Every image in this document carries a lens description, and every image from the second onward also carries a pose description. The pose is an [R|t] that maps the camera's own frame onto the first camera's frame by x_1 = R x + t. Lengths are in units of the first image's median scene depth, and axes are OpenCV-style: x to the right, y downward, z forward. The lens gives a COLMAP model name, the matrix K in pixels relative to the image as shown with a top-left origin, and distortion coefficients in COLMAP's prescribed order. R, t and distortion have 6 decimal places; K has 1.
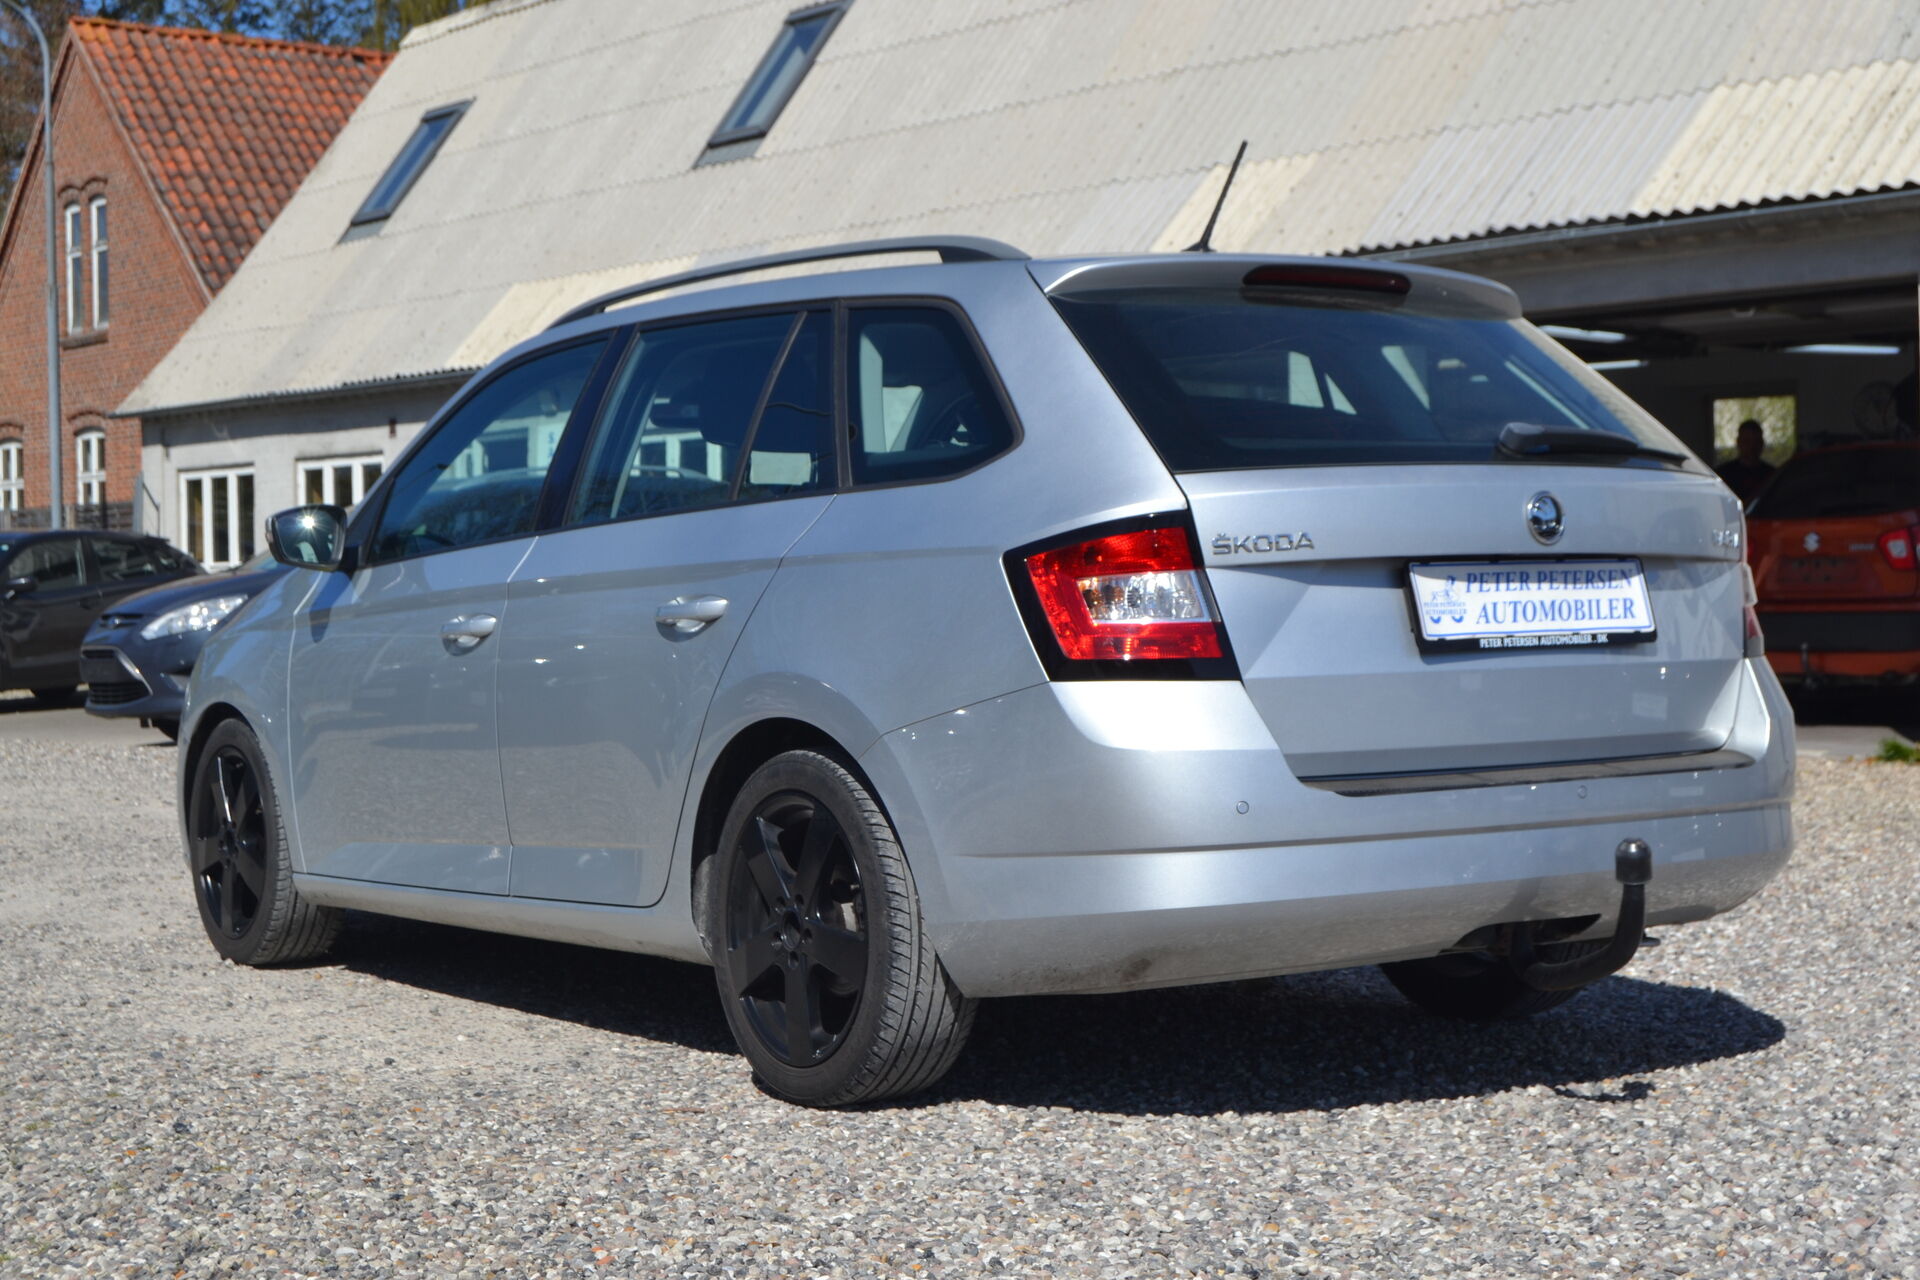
lens RADIAL K [[2999.5, 0, 960.0], [0, 2999.5, 640.0], [0, 0, 1]] dist [-0.012960, -0.058341]
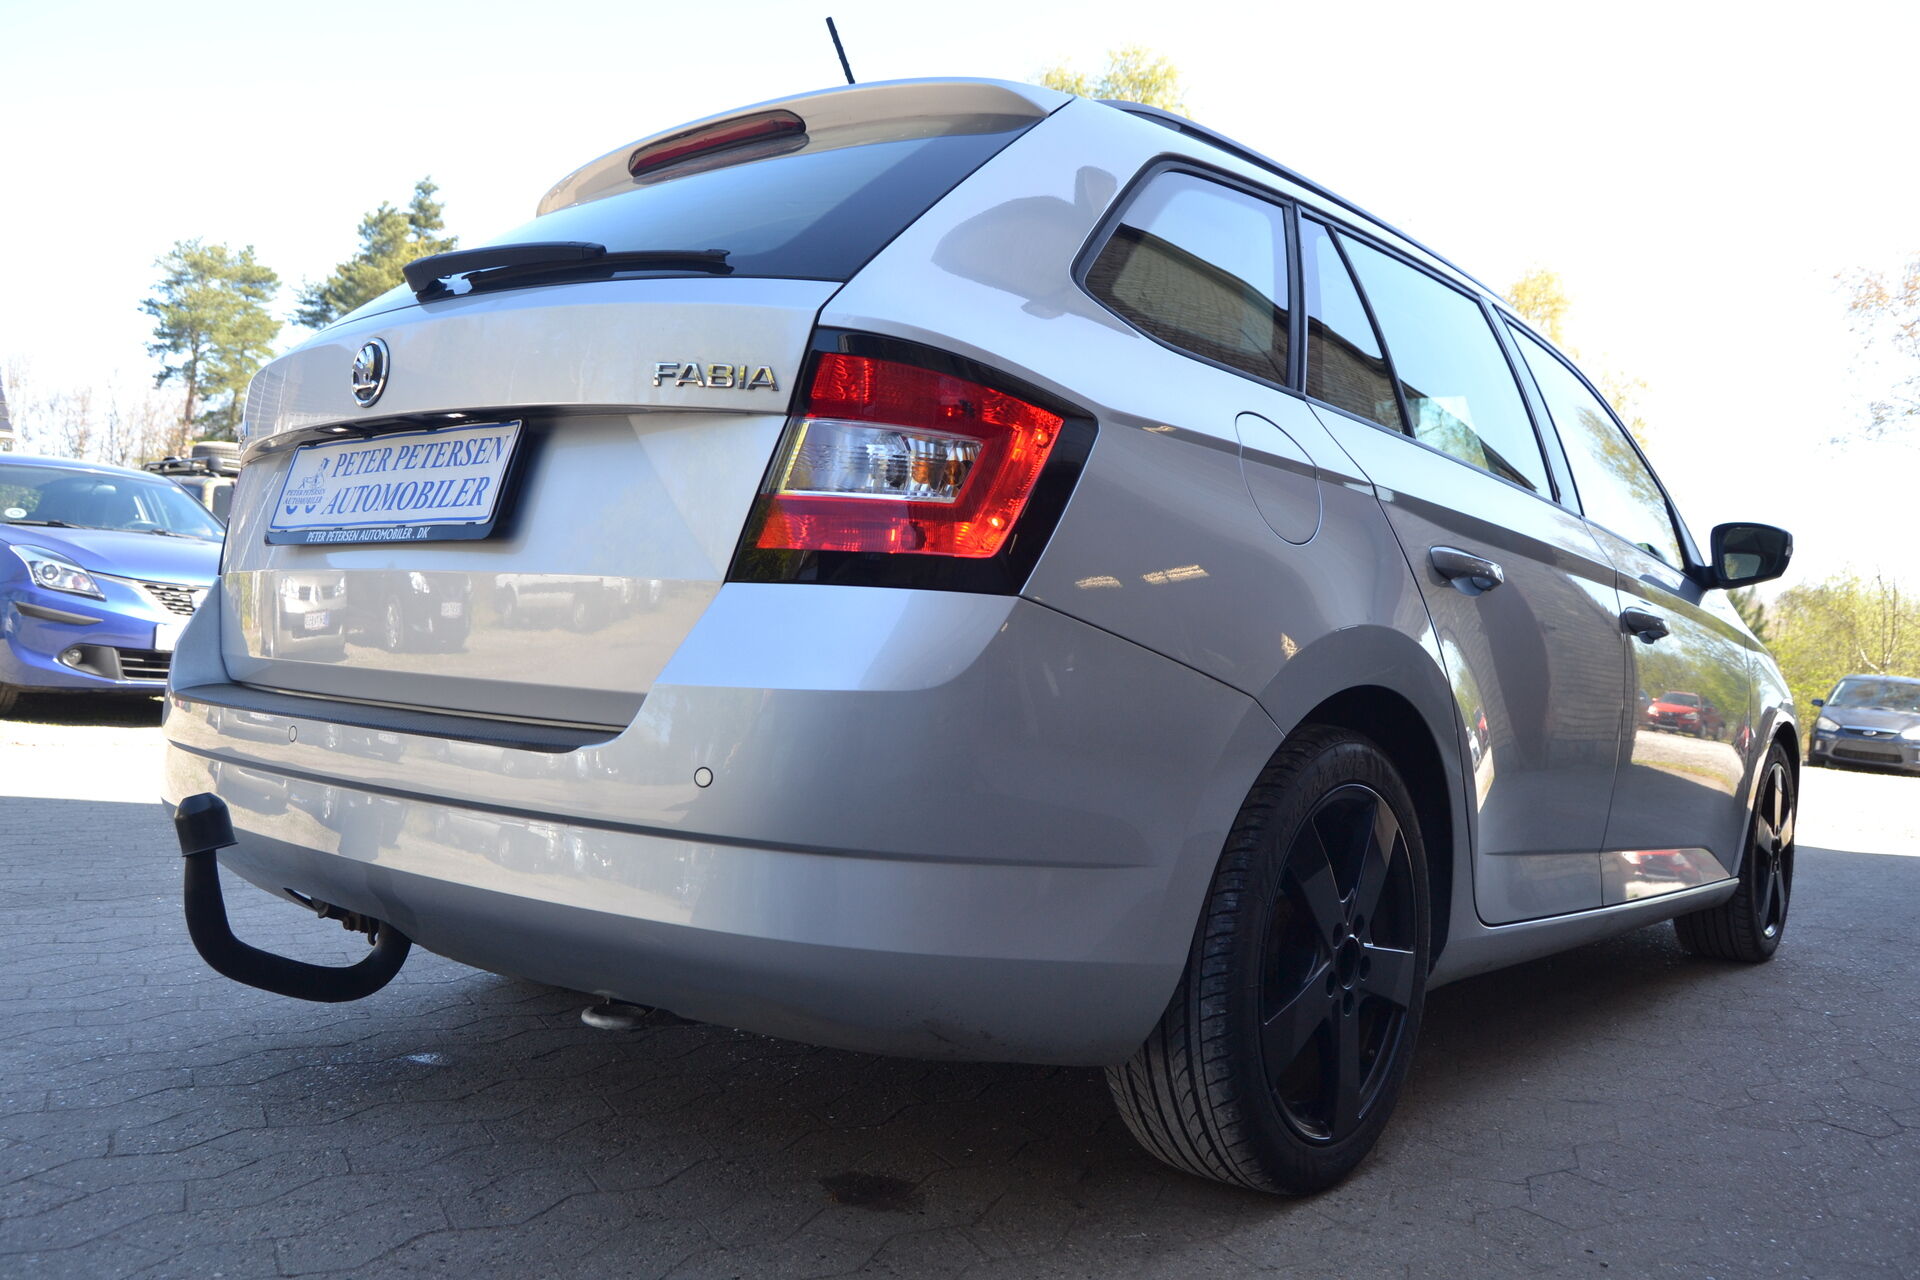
lens RADIAL K [[1656.8, 0, 960.0], [0, 1656.8, 640.0], [0, 0, 1]] dist [-0.125177, 0.001743]
pose [[0.241234, 0.012691, -0.970384, 0.612337], [-0.078363, 0.996904, -0.006443, 0.016989], [0.967298, 0.077597, 0.241482, 1.019242]]
